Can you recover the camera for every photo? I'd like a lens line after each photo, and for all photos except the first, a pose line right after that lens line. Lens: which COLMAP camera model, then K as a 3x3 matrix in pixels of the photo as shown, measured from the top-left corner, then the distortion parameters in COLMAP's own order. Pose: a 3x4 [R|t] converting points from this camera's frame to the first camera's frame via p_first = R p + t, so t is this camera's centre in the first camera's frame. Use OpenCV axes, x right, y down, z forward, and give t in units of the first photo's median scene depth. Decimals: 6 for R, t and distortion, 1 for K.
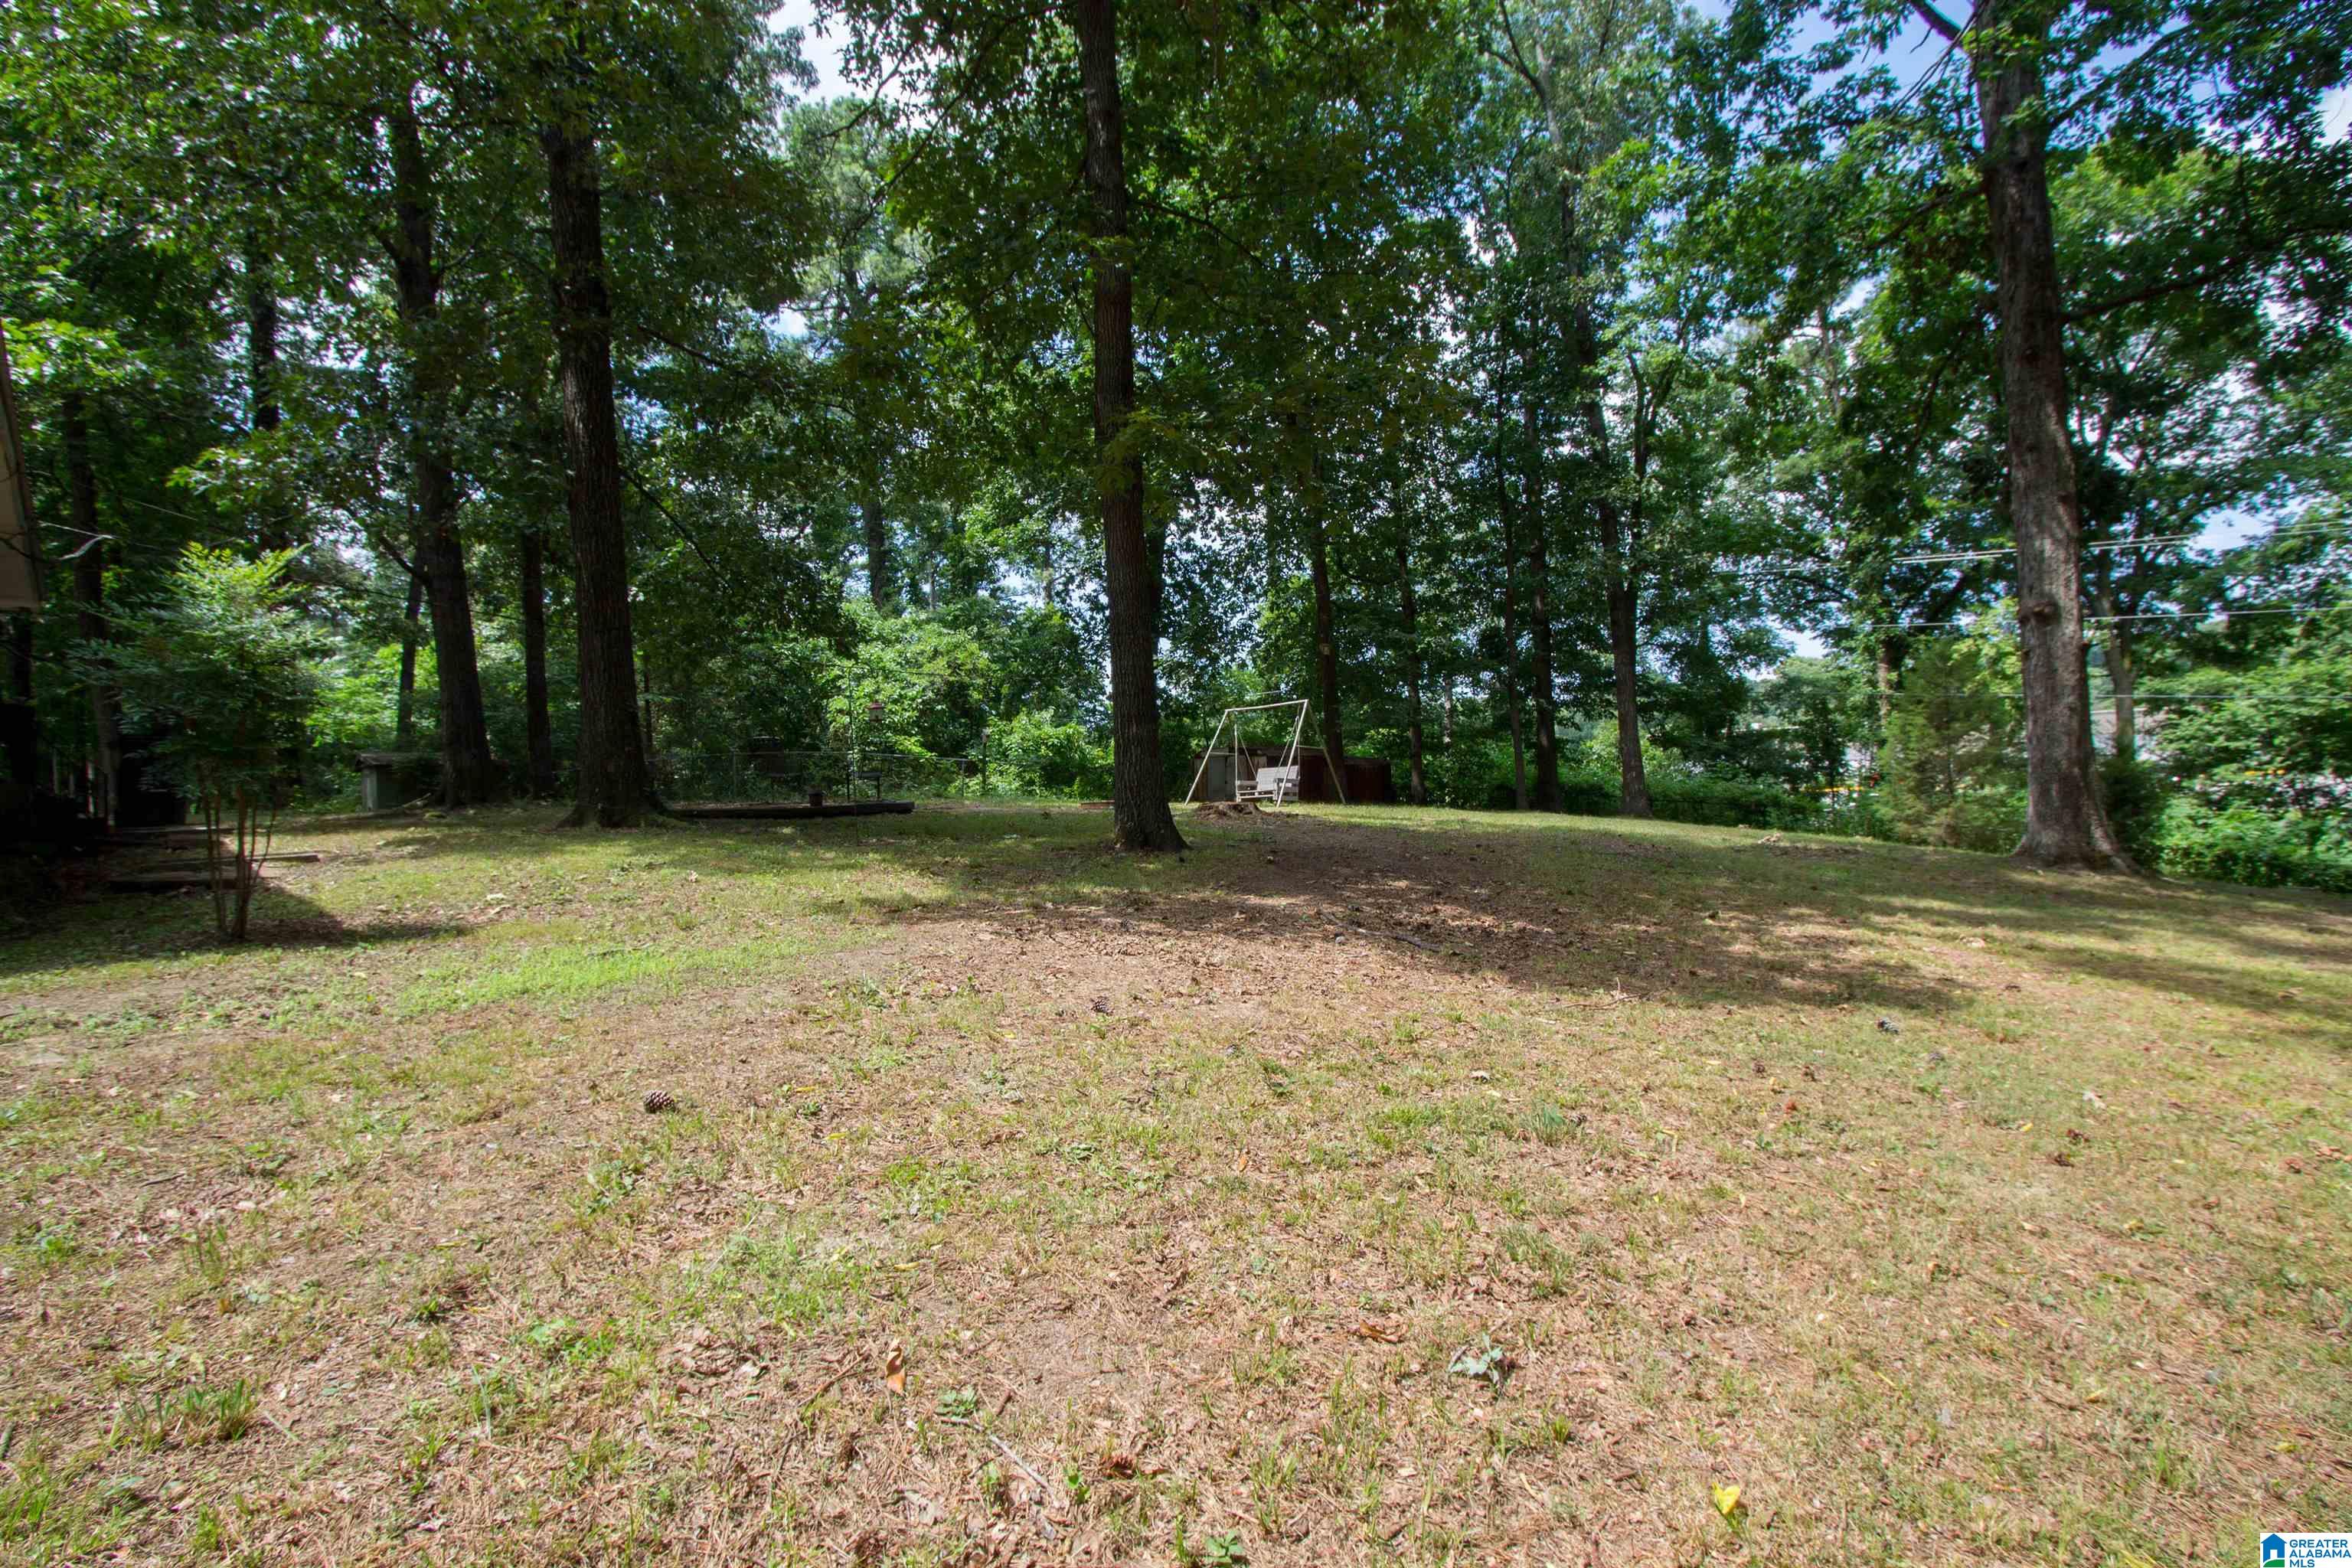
lens RADIAL K [[1097.9, 0, 1173.7], [0, 1097.9, 788.7], [0, 0, 1]] dist [-0.025228, 0.004695]
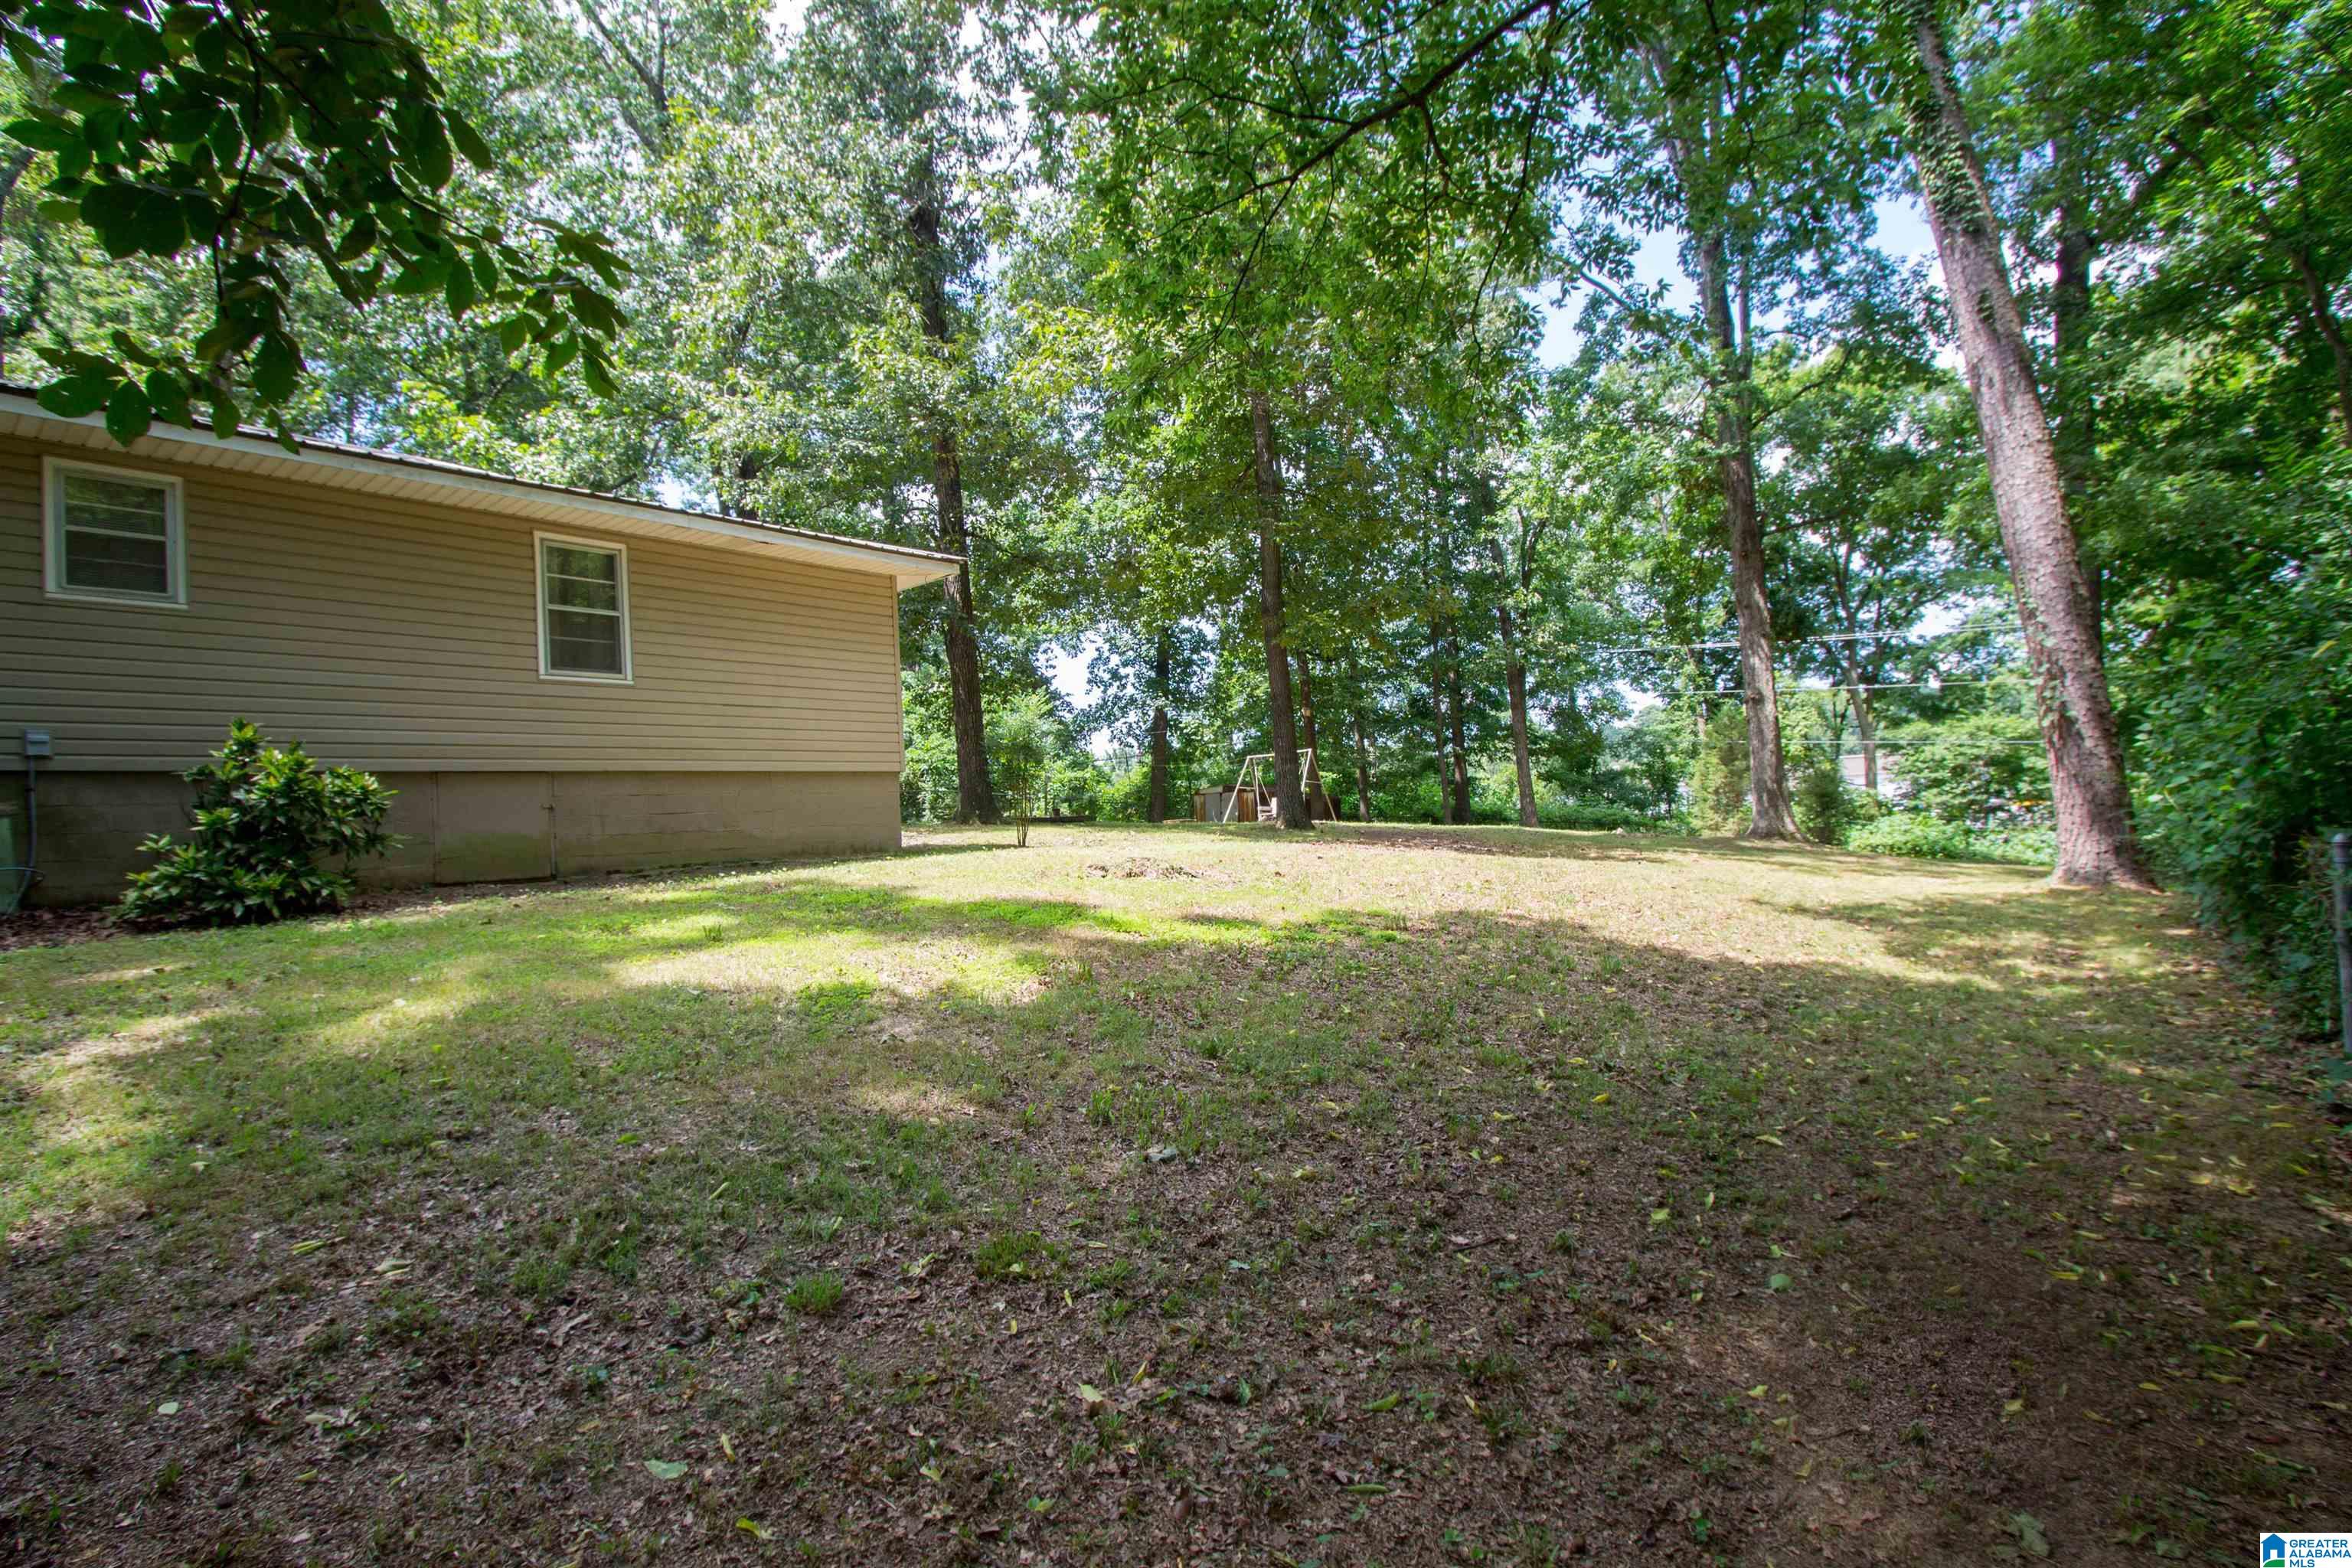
lens RADIAL K [[1097.9, 0, 1177.6], [0, 1097.9, 782.6], [0, 0, 1]] dist [-0.025228, 0.004695]
pose [[0.994347, -0.009191, 0.105785, -0.135536], [0.014280, 0.998771, -0.047451, 0.018778], [-0.105218, 0.048693, 0.993256, -0.270510]]
